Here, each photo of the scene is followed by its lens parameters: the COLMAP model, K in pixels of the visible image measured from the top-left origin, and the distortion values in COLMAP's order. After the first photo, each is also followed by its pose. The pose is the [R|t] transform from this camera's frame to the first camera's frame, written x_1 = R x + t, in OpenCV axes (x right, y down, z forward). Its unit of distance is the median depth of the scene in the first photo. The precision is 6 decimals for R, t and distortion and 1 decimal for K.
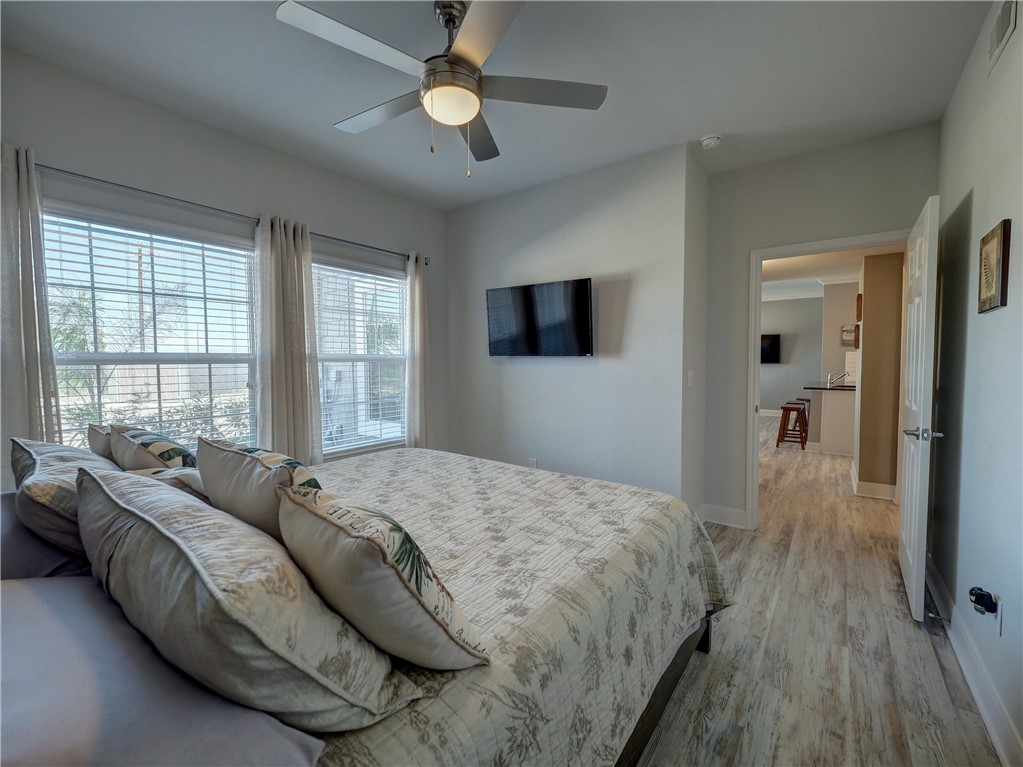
lens RADIAL K [[428.6, 0, 513.8], [0, 428.6, 384.3], [0, 0, 1]] dist [-0.007035, -0.001199]
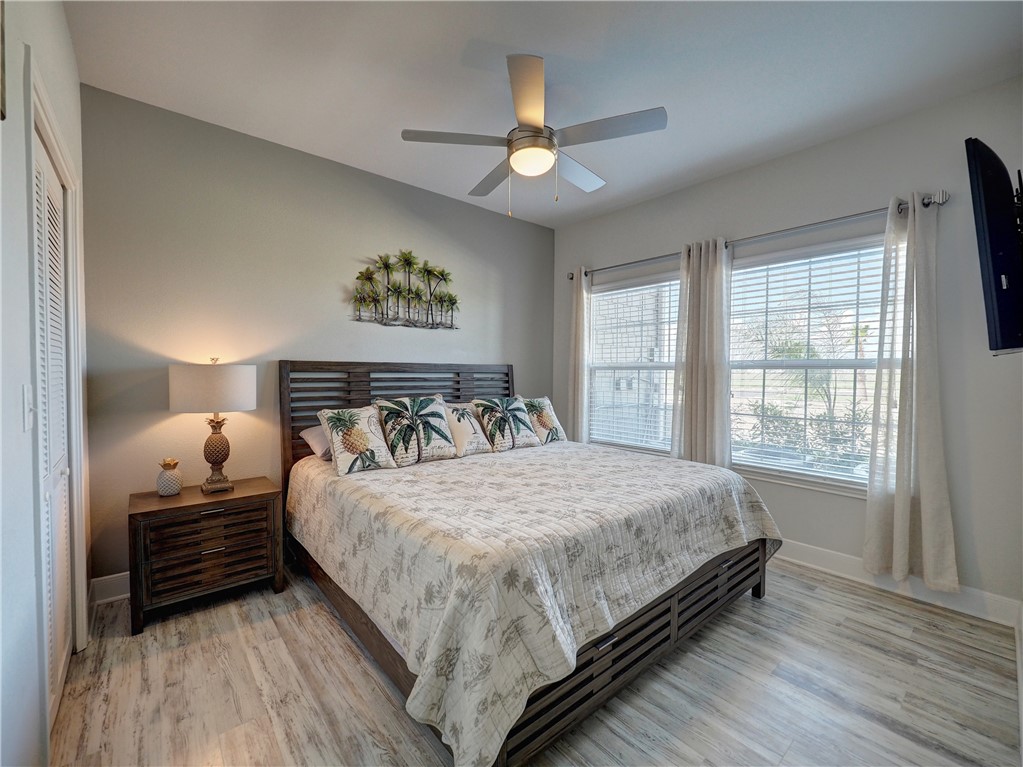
lens RADIAL K [[450.8, 0, 517.9], [0, 450.8, 381.6], [0, 0, 1]] dist [0.008366, -0.000503]
pose [[-0.228948, 0.029359, -0.972996, 1.129931], [-0.053188, 0.997675, 0.042619, -0.064021], [0.971985, 0.061510, -0.226854, 1.245516]]
